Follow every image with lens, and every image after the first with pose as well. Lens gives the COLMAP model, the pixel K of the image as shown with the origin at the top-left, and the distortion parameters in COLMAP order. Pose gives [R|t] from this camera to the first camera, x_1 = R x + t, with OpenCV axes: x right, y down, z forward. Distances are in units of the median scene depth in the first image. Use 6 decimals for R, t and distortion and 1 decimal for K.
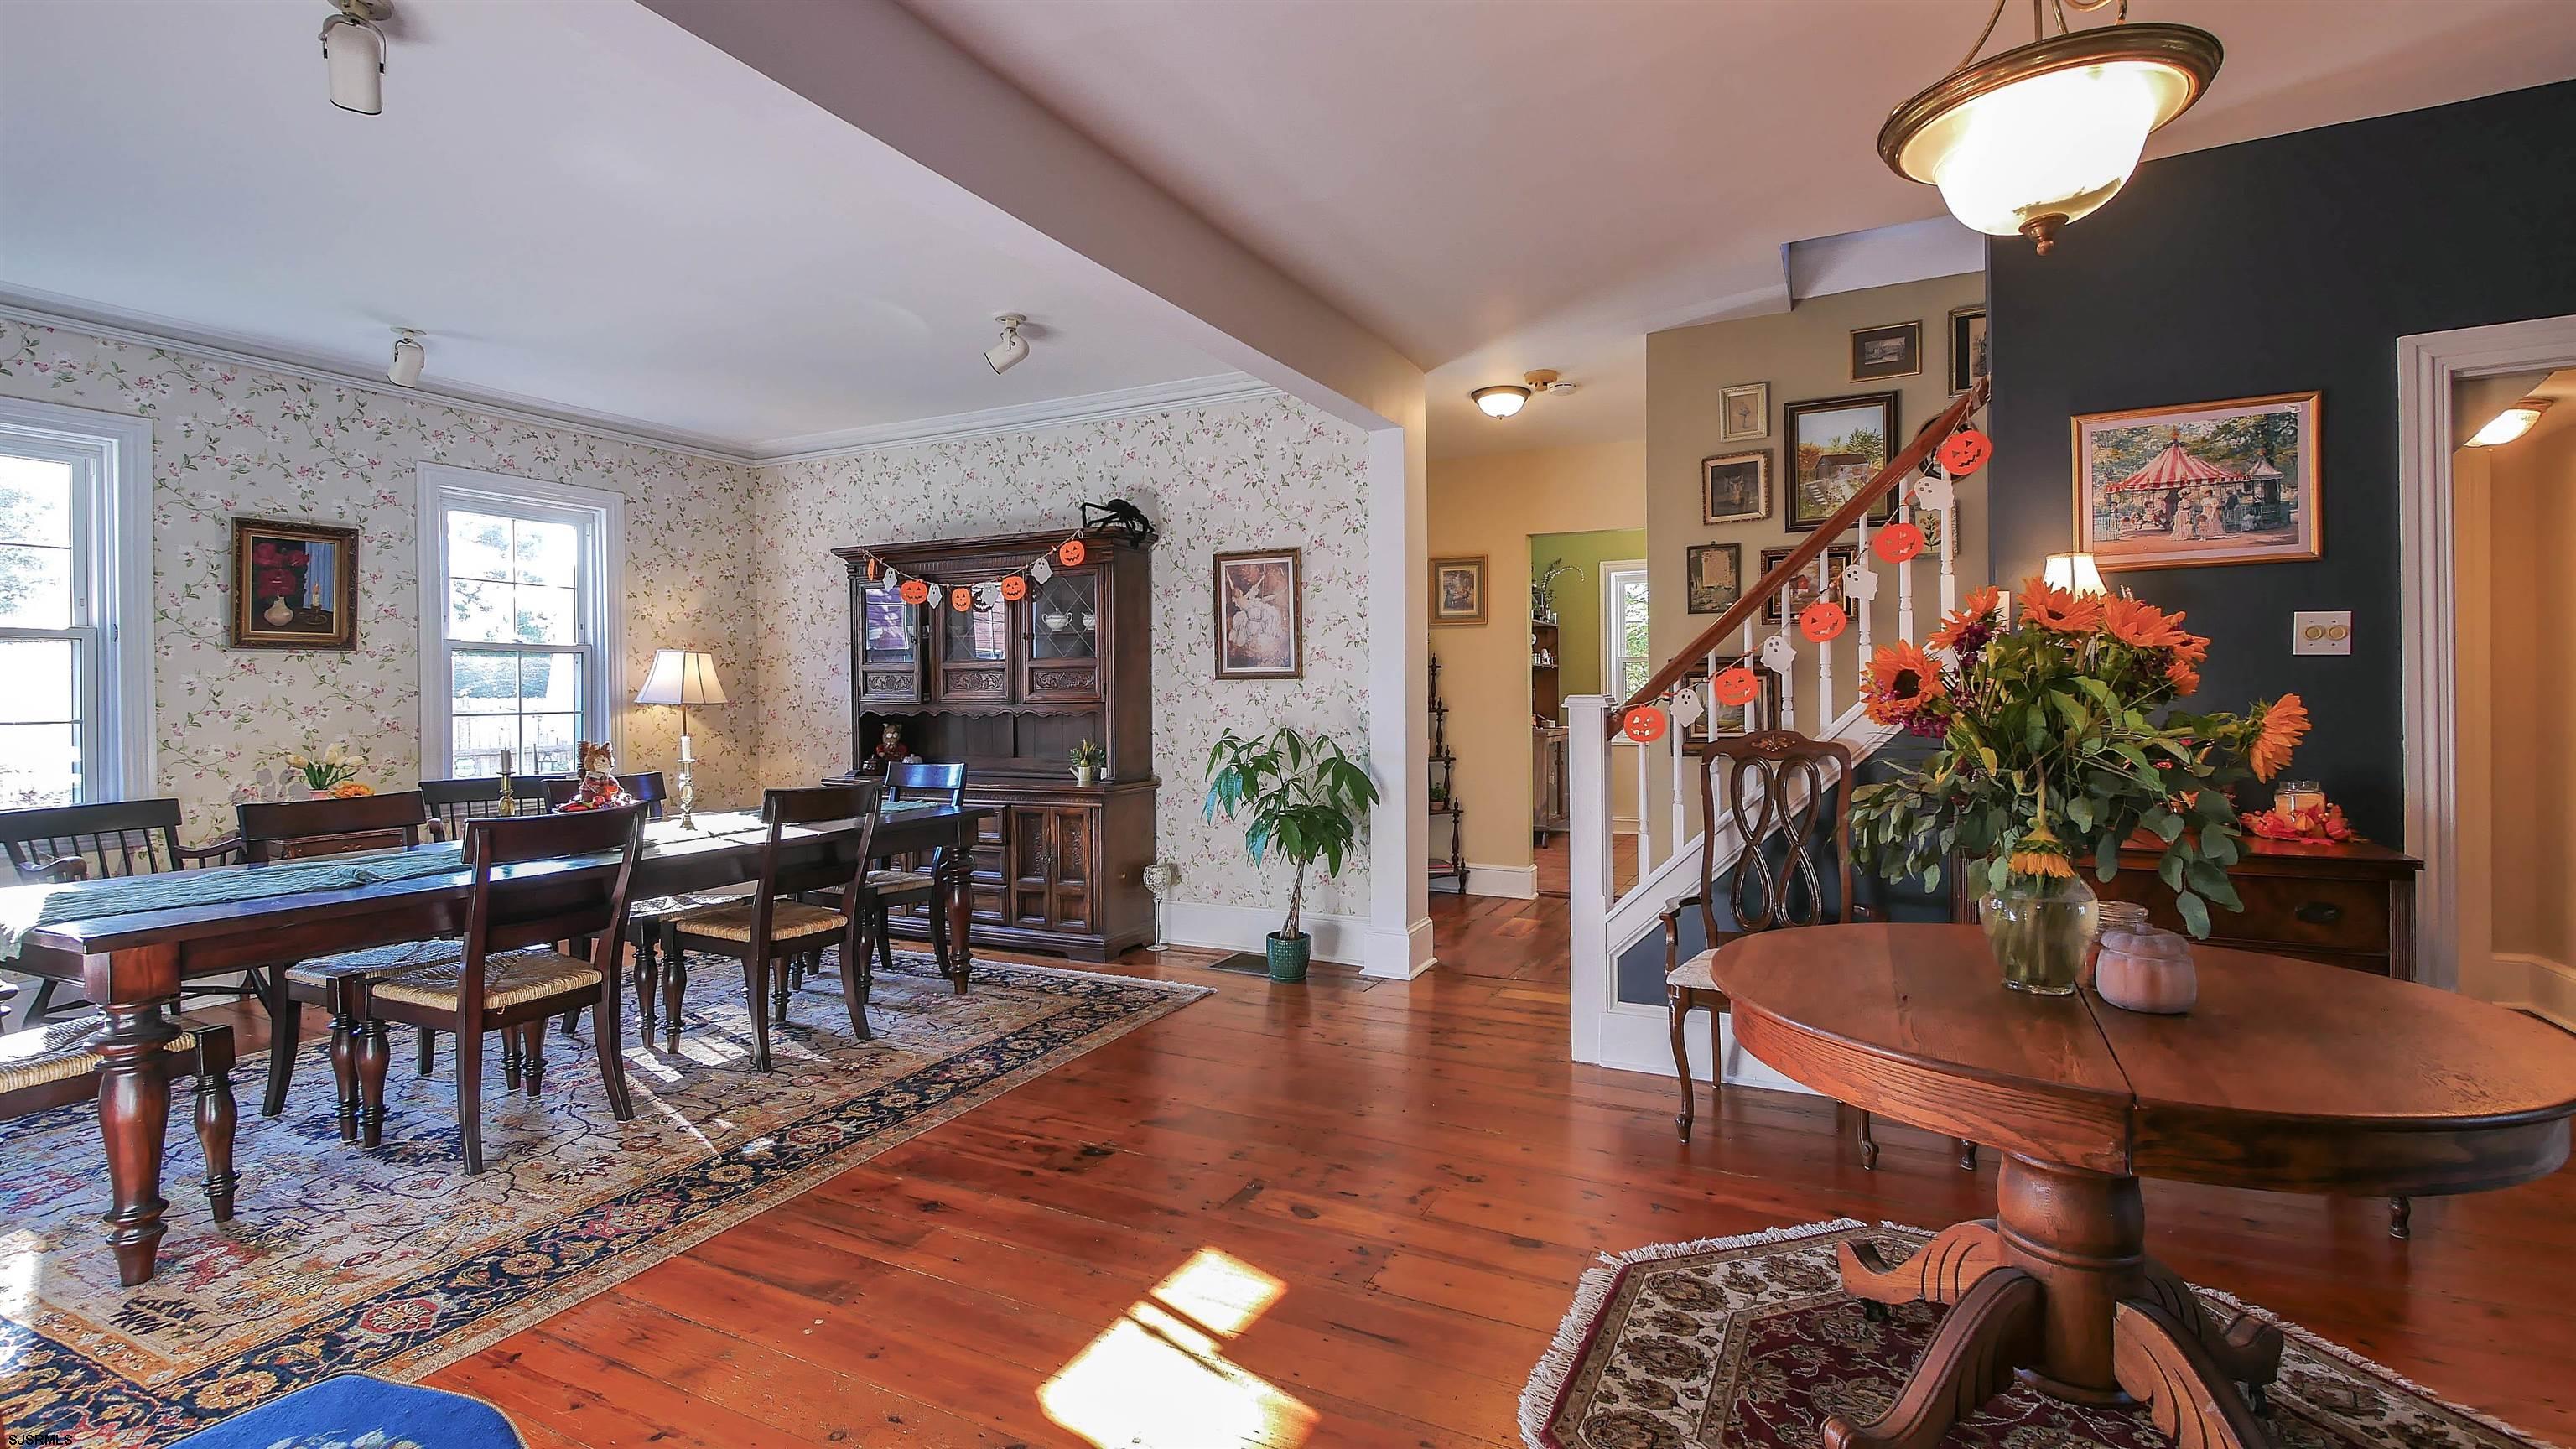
lens RADIAL K [[1142.5, 0, 1294.6], [0, 1142.5, 691.7], [0, 0, 1]] dist [-0.000970, 0.000171]
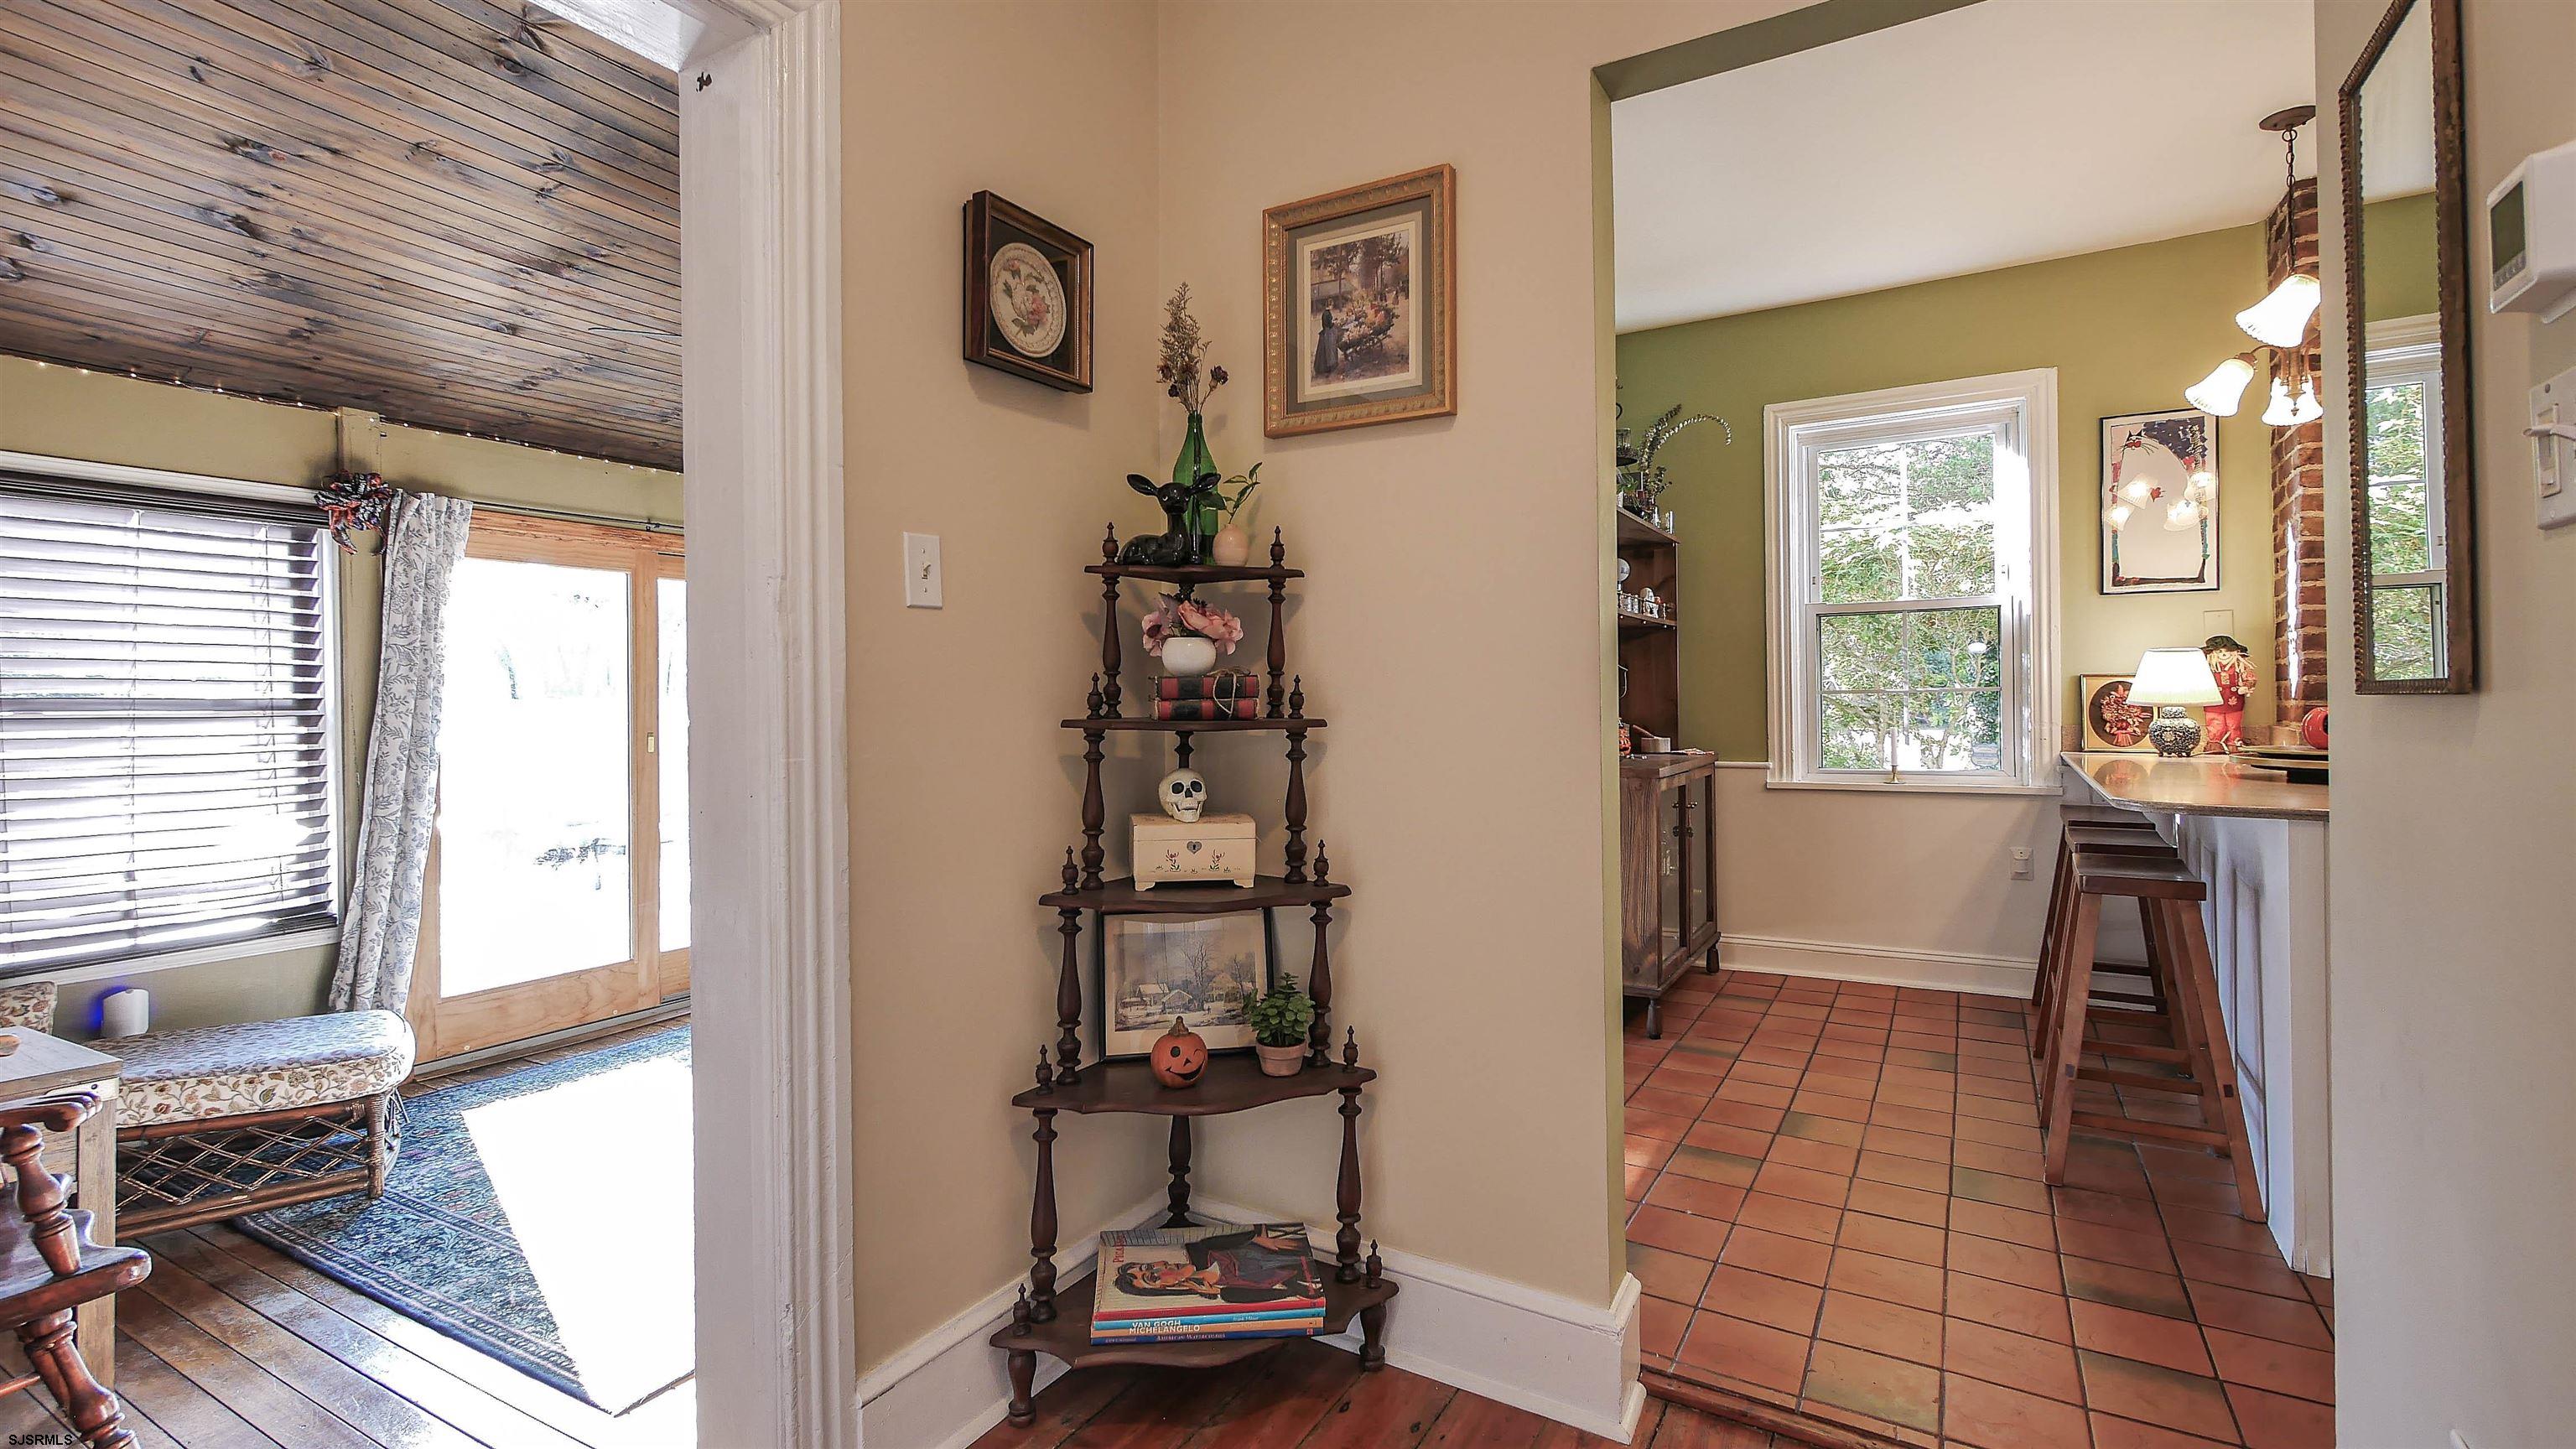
lens RADIAL K [[1142.5, 0, 1287.5], [0, 1142.5, 686.1], [0, 0, 1]] dist [-0.000970, 0.000171]
pose [[0.996862, -0.005700, -0.078955, 0.220405], [0.005110, 0.999957, -0.007676, 0.013884], [0.078996, 0.007248, 0.996849, 1.055995]]
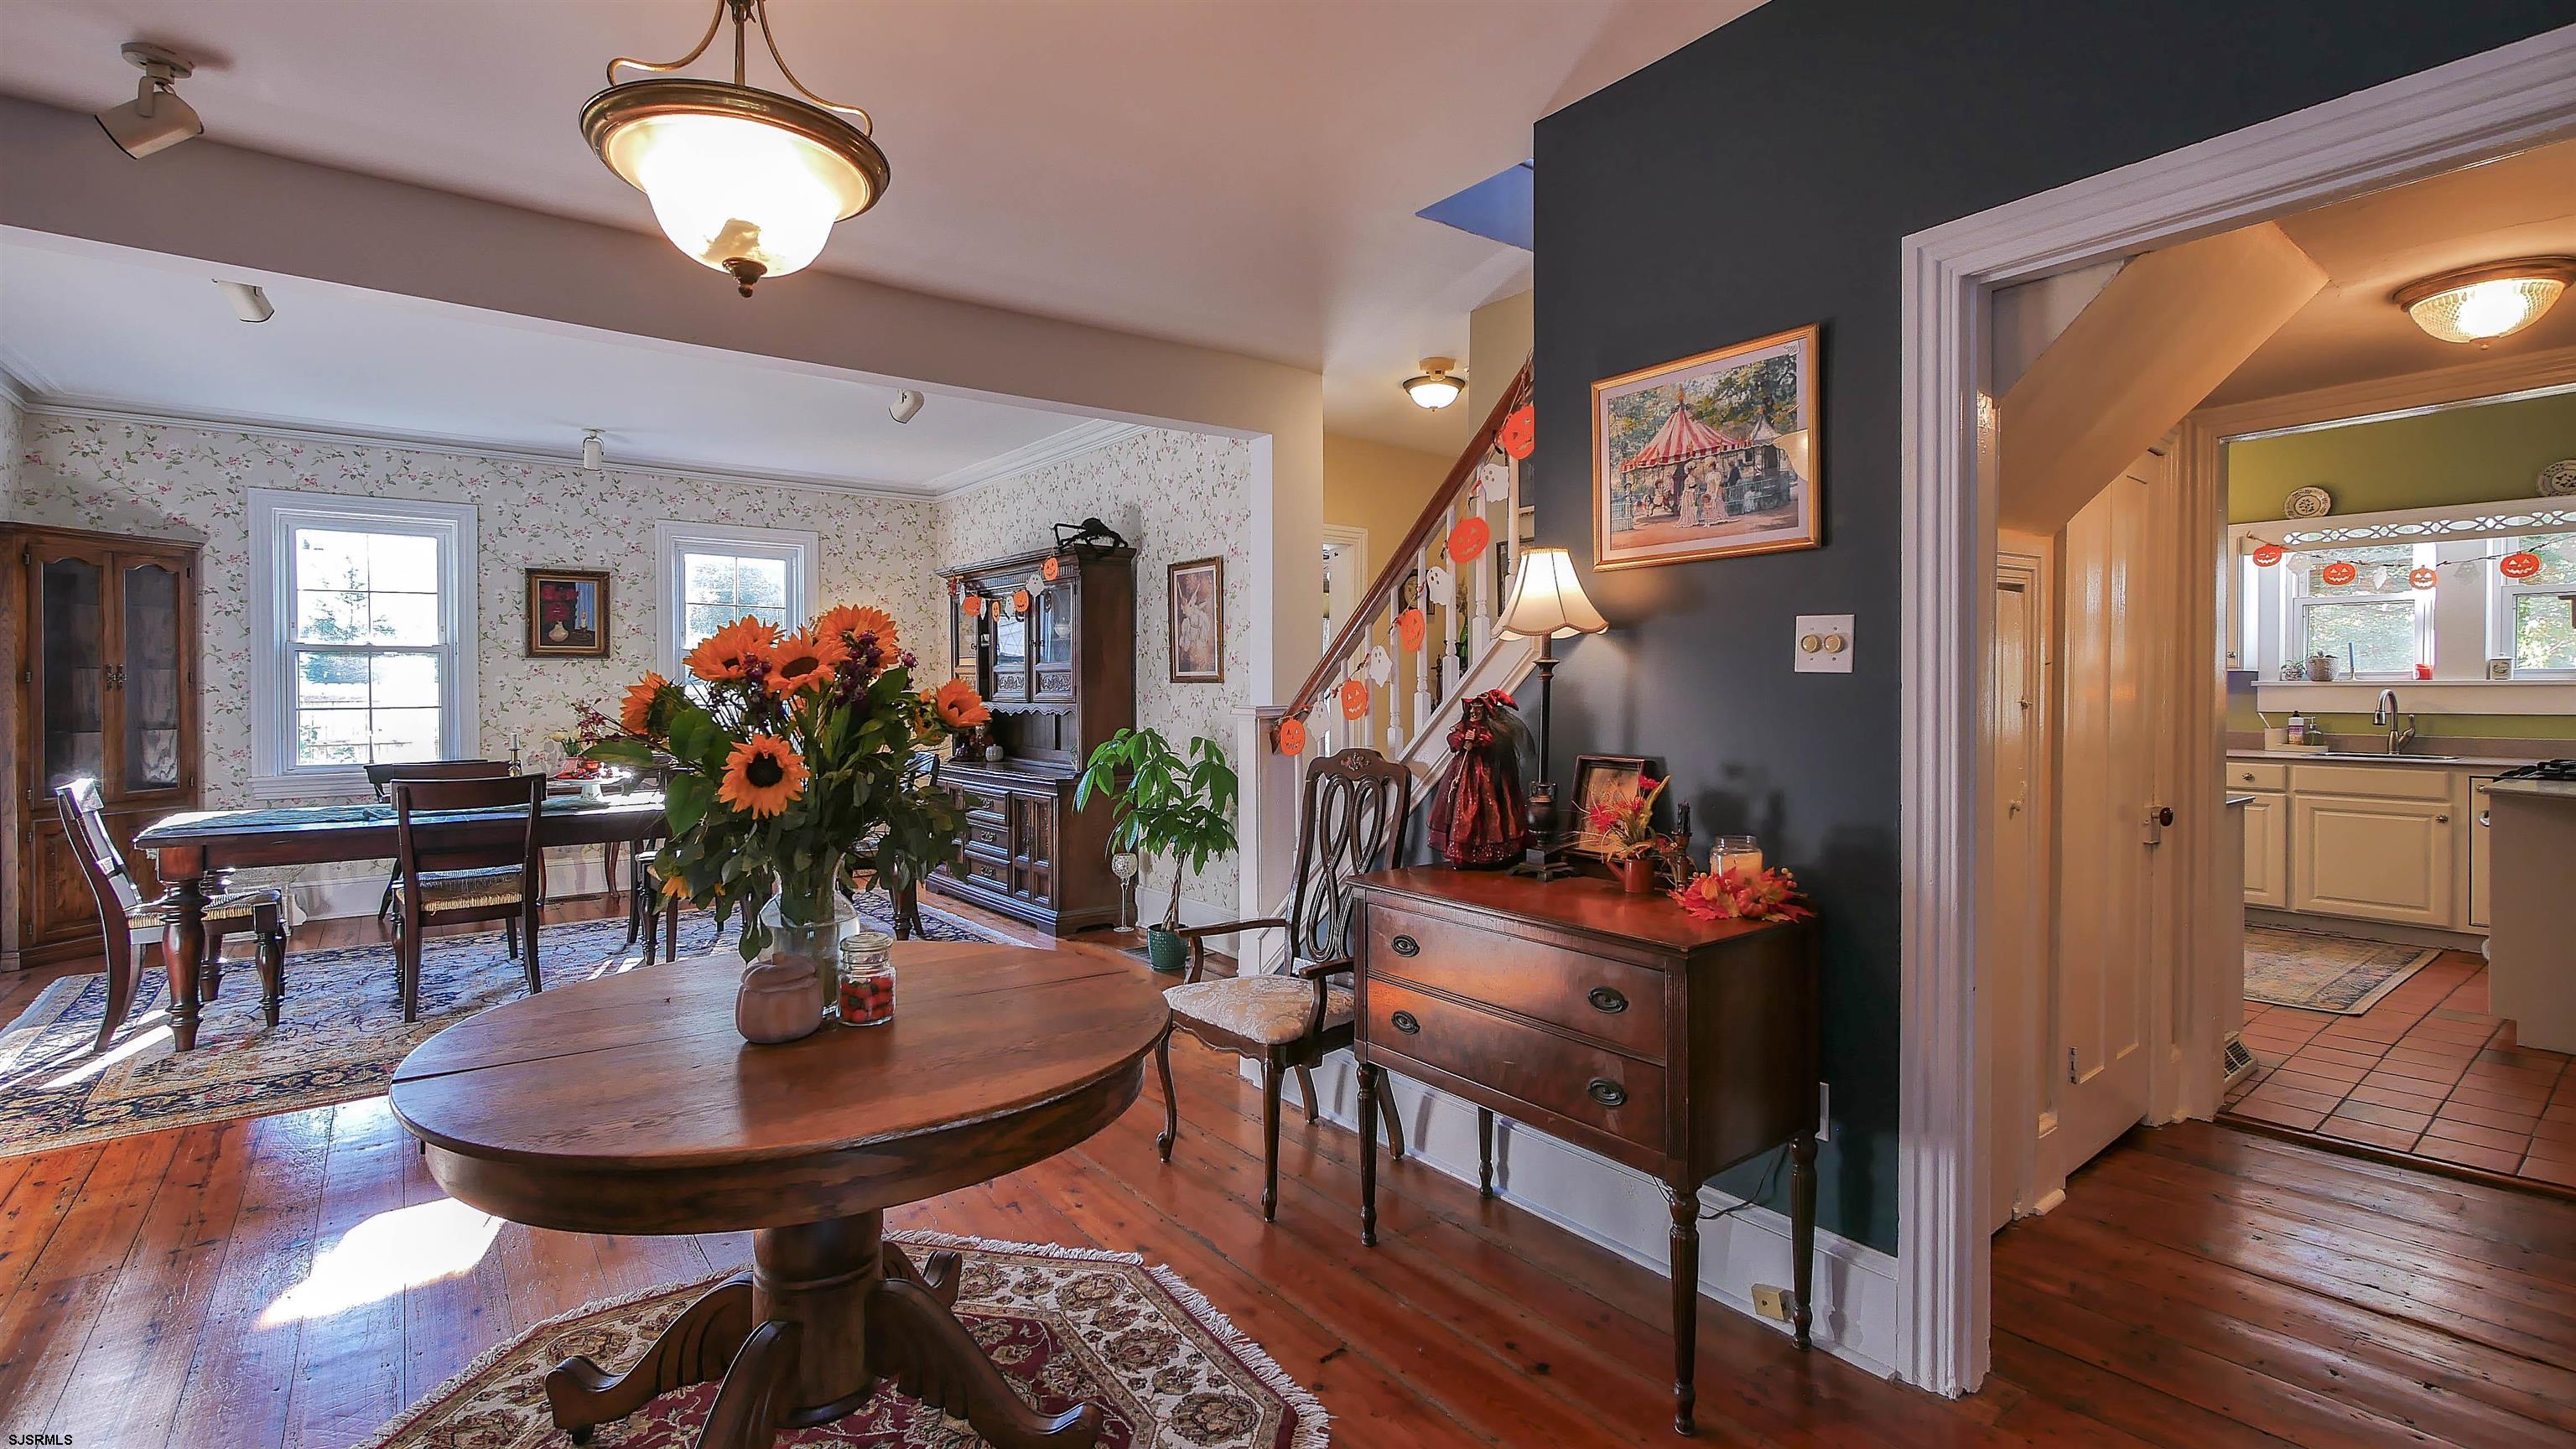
lens RADIAL K [[1142.5, 0, 1294.4], [0, 1142.5, 702.5], [0, 0, 1]] dist [-0.000970, 0.000171]
pose [[0.901355, 0.014484, -0.432838, 0.575062], [-0.006870, 0.999793, 0.019148, -0.015696], [0.433026, -0.014285, 0.901268, 0.105579]]
